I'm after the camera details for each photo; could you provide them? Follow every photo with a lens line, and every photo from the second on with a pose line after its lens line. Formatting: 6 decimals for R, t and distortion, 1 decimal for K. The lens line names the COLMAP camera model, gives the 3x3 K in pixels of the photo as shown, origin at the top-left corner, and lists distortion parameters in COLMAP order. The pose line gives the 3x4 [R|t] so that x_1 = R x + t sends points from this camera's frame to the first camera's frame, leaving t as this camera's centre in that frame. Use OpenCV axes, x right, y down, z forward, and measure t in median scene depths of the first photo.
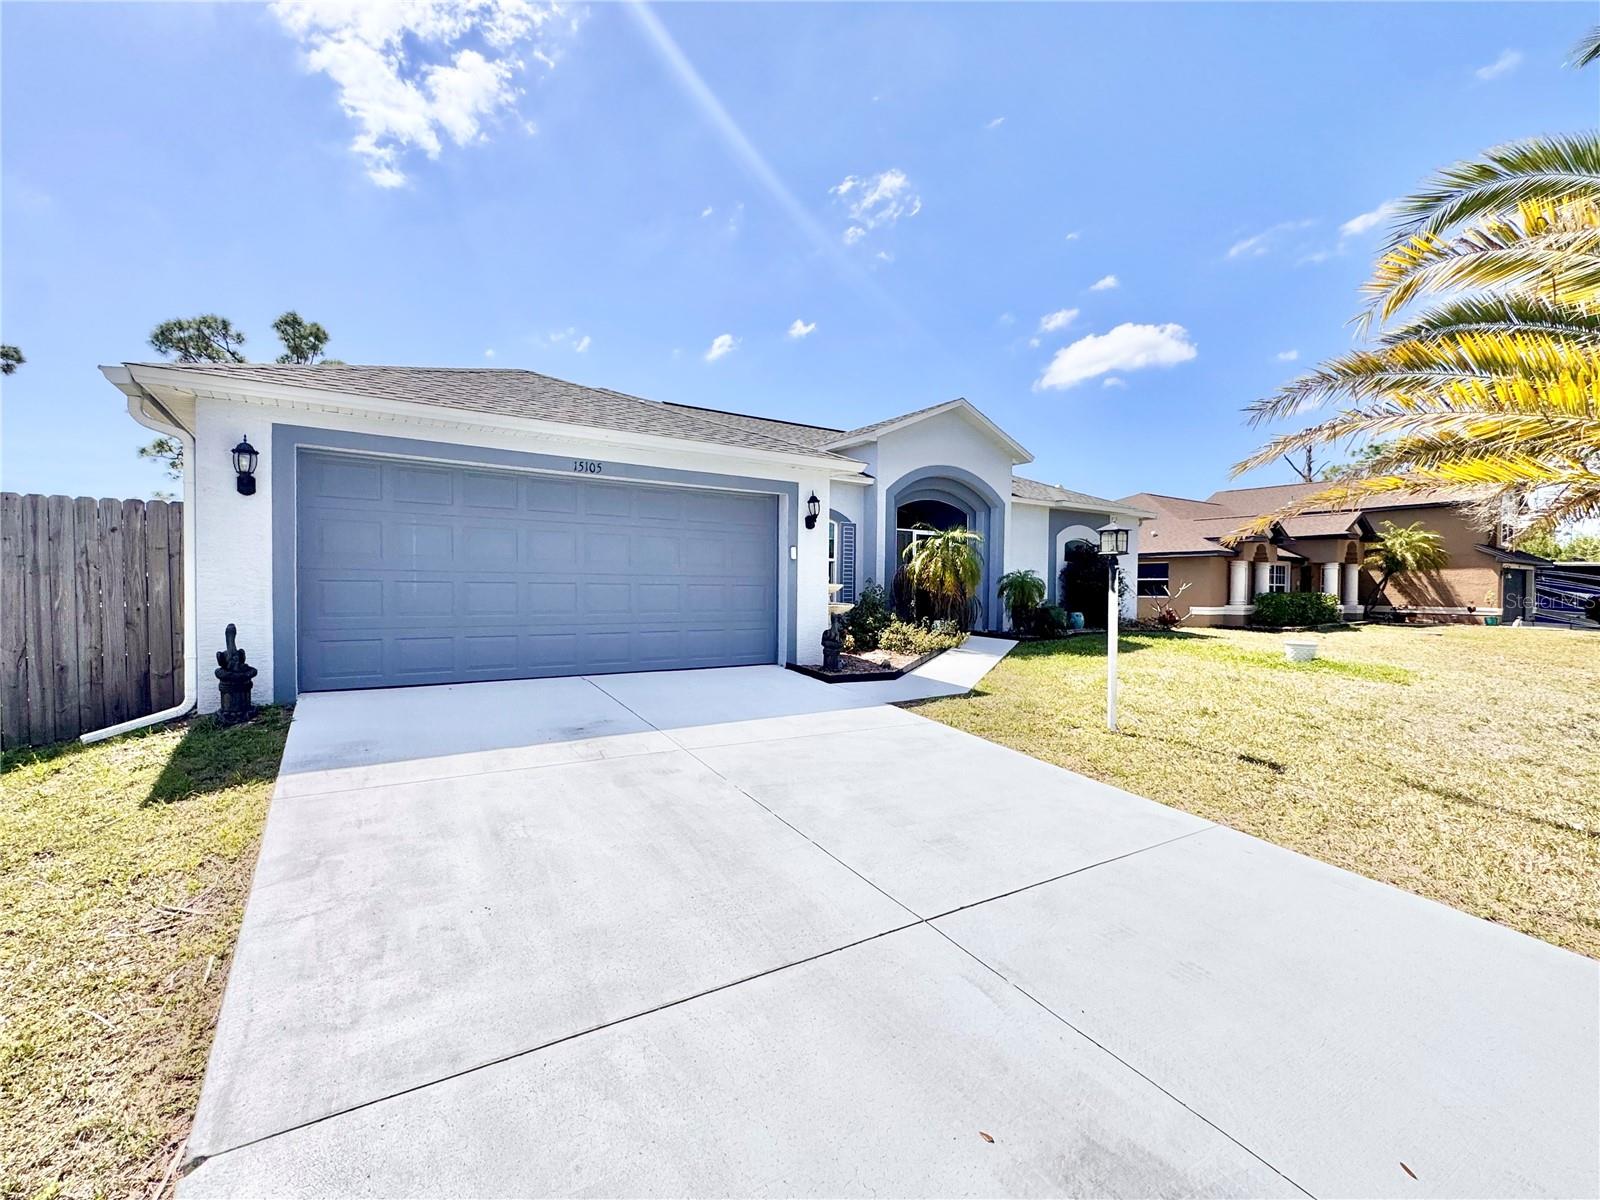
lens RADIAL K [[691.4, 0, 795.3], [0, 691.4, 603.6], [0, 0, 1]] dist [-0.001293, -0.000105]
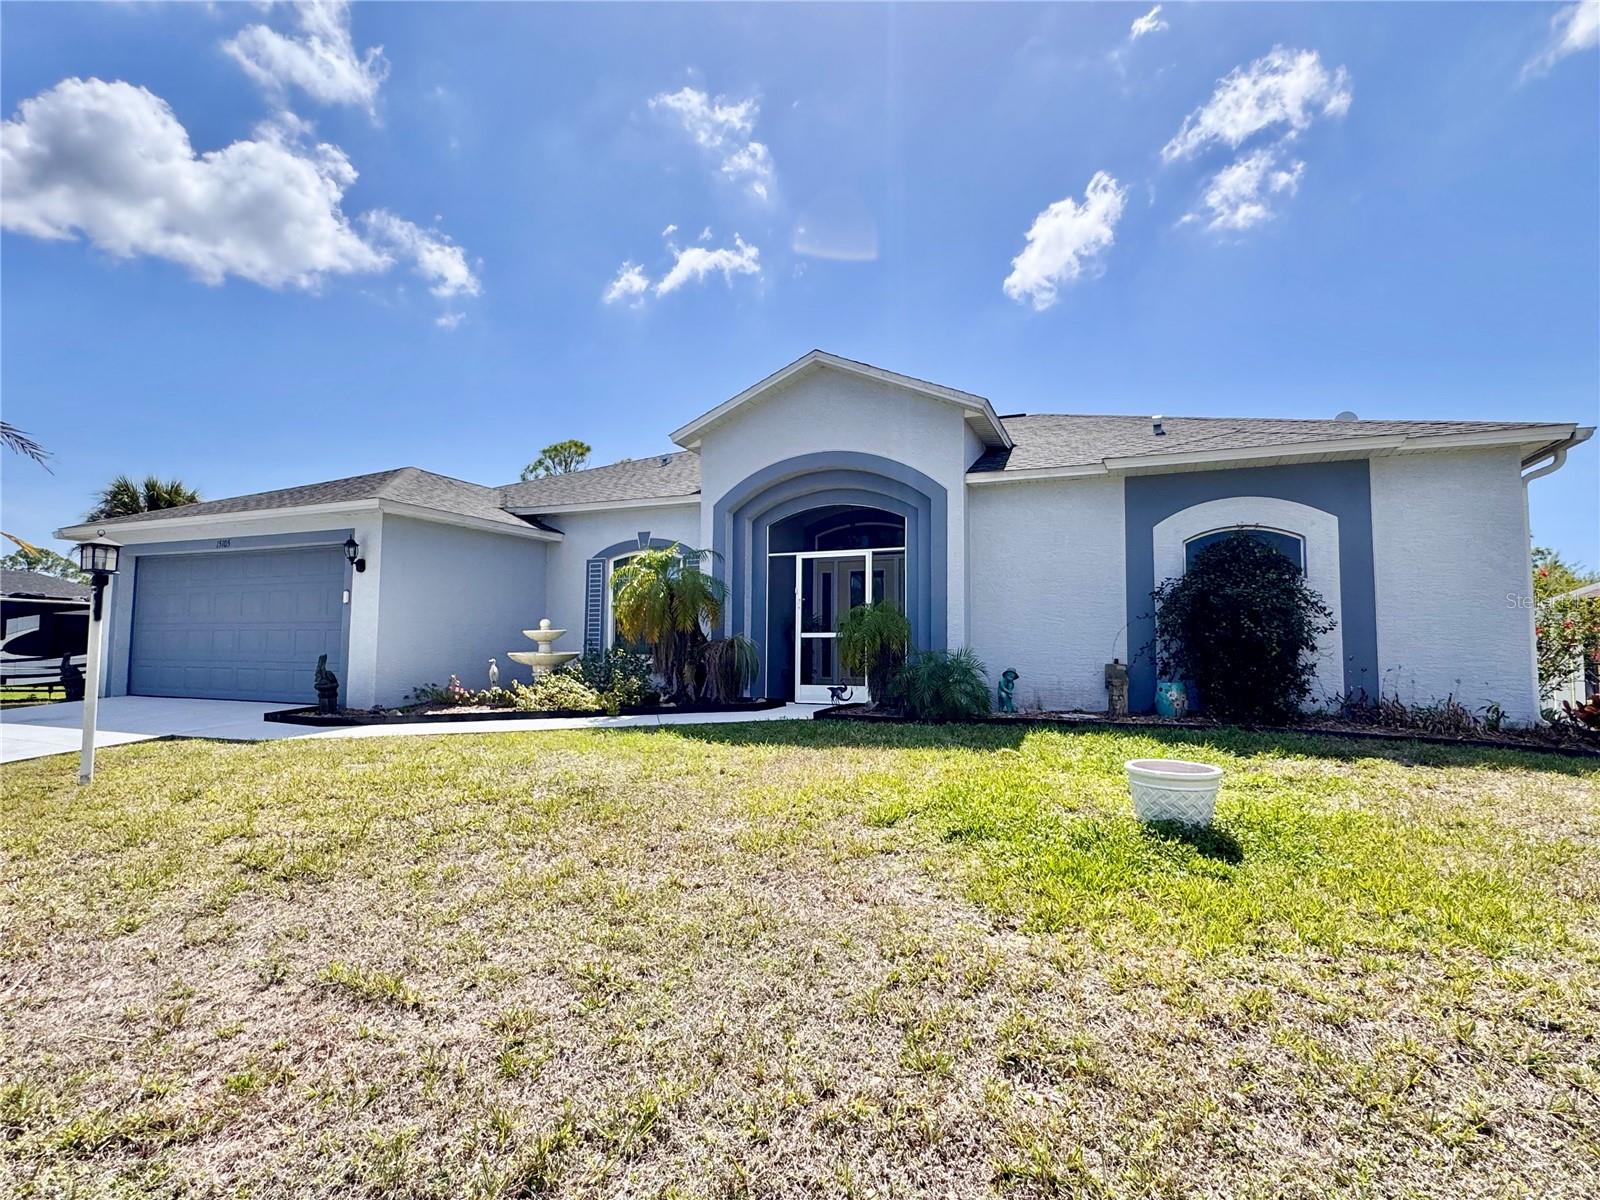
lens RADIAL K [[799.7, 0, 798.3], [0, 799.7, 598.9], [0, 0, 1]] dist [0.002233, -0.000246]
pose [[0.556350, -0.062086, -0.828625, 1.314307], [-0.019598, 0.995947, -0.087781, 0.021425], [0.830717, 0.065077, 0.552879, 0.827590]]
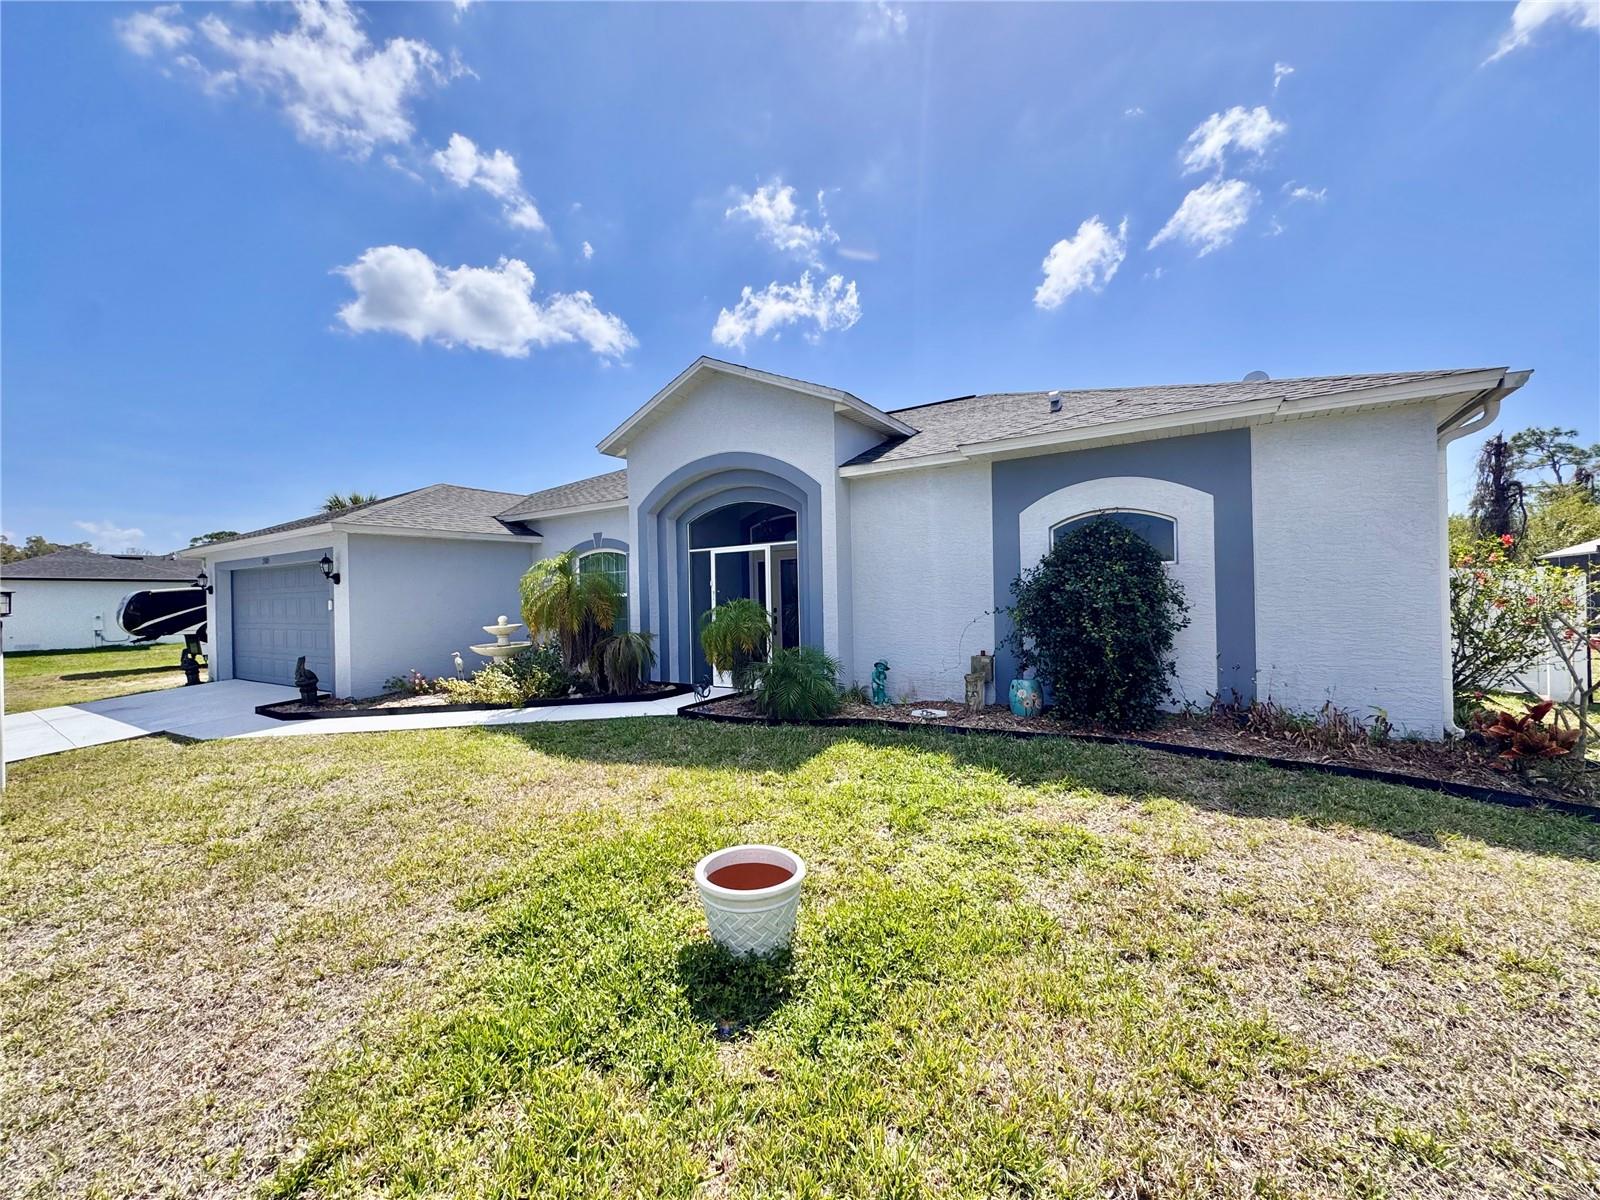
lens RADIAL K [[641.2, 0, 801.6], [0, 641.2, 596.7], [0, 0, 1]] dist [-0.001705, -0.000068]
pose [[0.406715, -0.022193, -0.913285, 1.330189], [0.007076, 0.999751, -0.021143, -0.053706], [0.913528, 0.002137, 0.406771, 1.207767]]
